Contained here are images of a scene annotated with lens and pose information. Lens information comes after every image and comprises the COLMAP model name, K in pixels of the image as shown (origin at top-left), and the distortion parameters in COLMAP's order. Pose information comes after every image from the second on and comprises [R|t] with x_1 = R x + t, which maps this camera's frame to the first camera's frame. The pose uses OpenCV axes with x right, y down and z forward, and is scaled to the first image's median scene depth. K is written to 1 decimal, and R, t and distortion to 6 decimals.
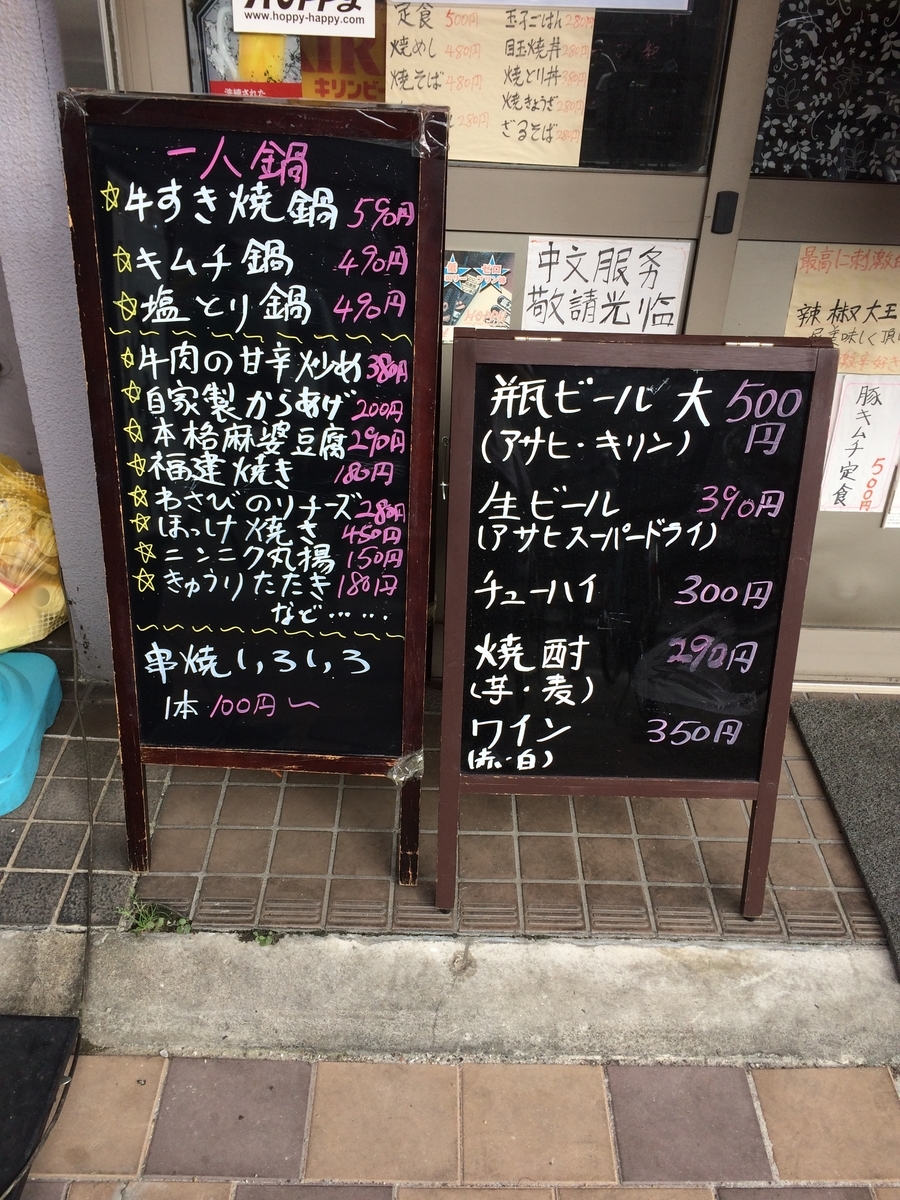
lens RADIAL K [[1014.5, 0, 452.6], [0, 1014.5, 600.2], [0, 0, 1]] dist [0.039076, -0.042168]
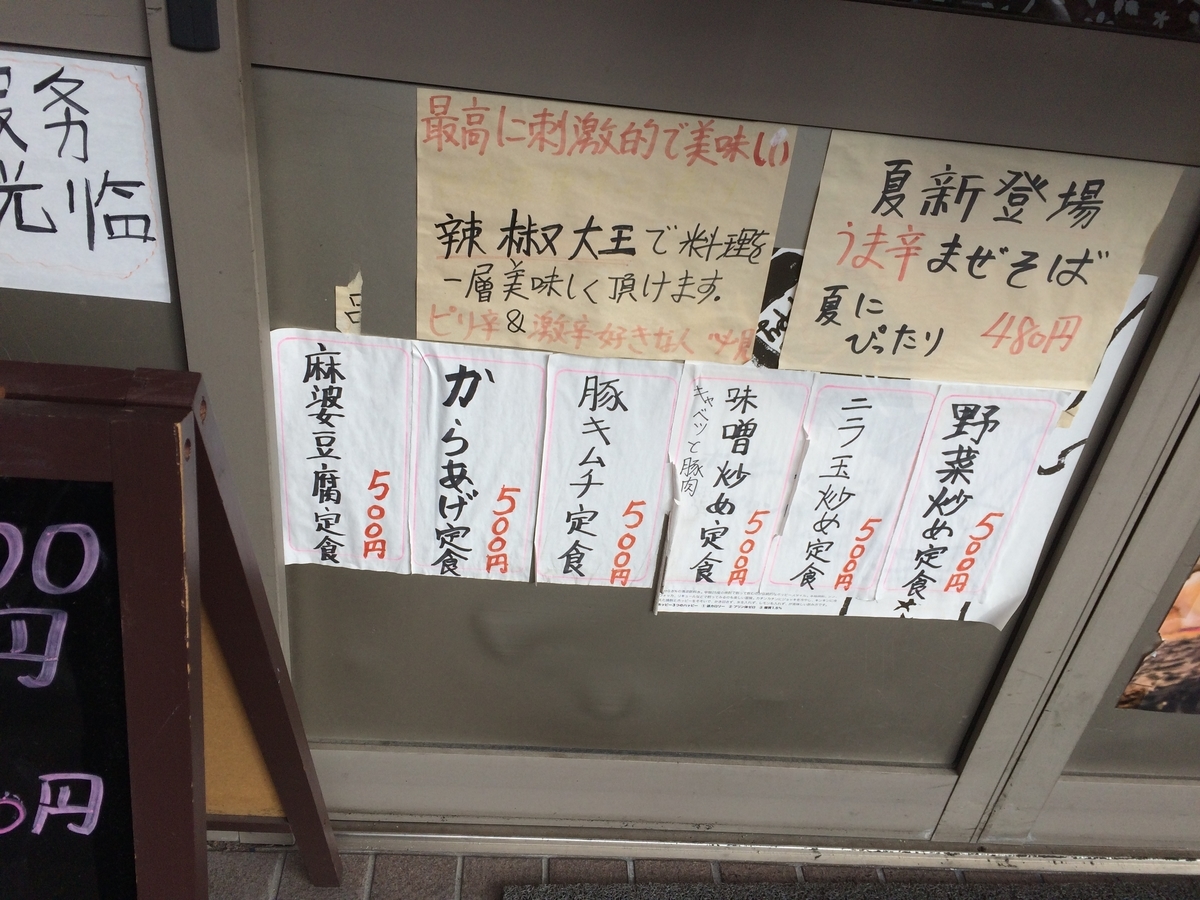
lens RADIAL K [[1014.5, 0, 602.5], [0, 1014.5, 450.0], [0, 0, 1]] dist [0.039076, -0.042168]
pose [[0.995110, 0.040137, 0.090254, 0.416858], [-0.043446, 0.998443, 0.034997, -0.217960], [-0.088709, -0.038747, 0.995304, 0.558888]]
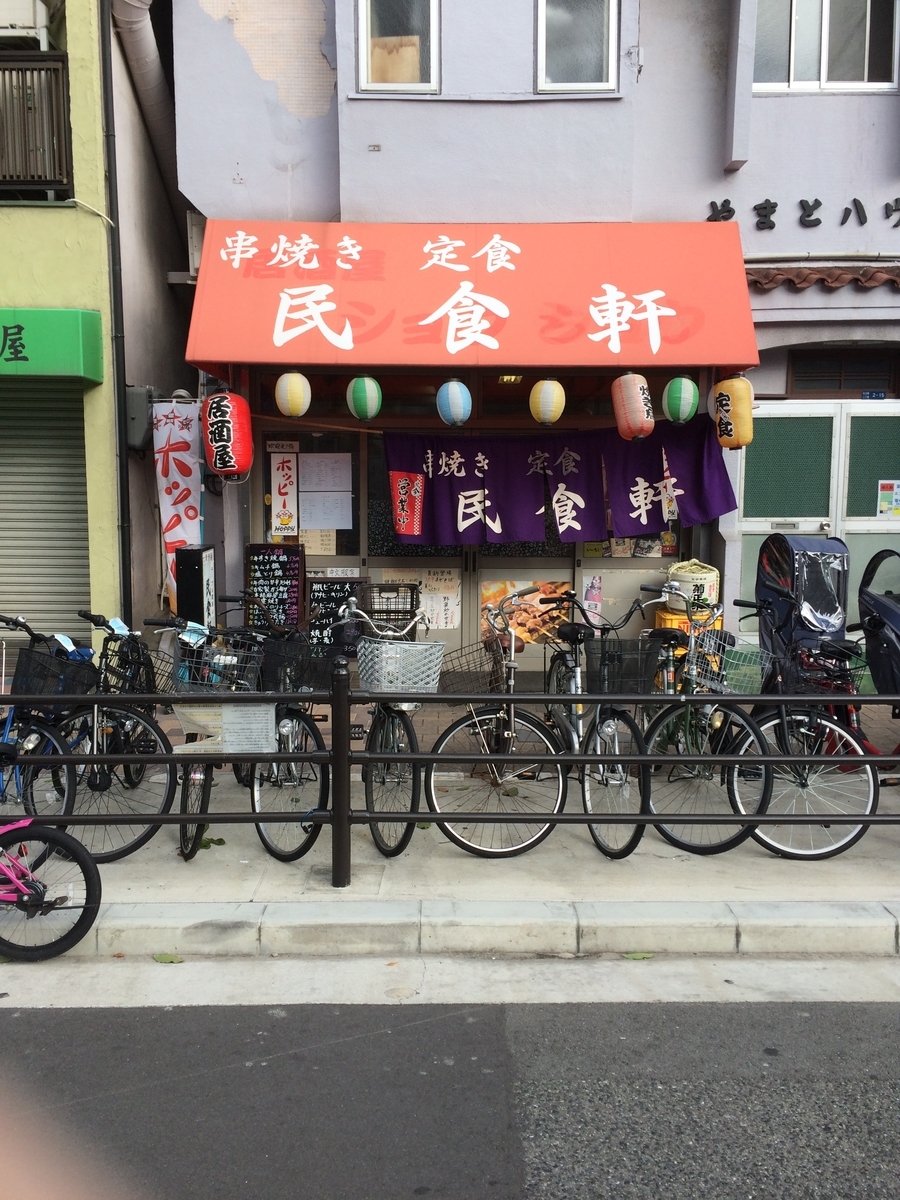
lens RADIAL K [[1014.5, 0, 449.0], [0, 1014.5, 599.9], [0, 0, 1]] dist [0.039076, -0.042168]
pose [[0.999435, -0.032510, -0.008503, 0.761363], [0.025689, 0.902305, -0.430332, 2.102751], [0.021662, 0.429871, 0.902631, -3.703422]]
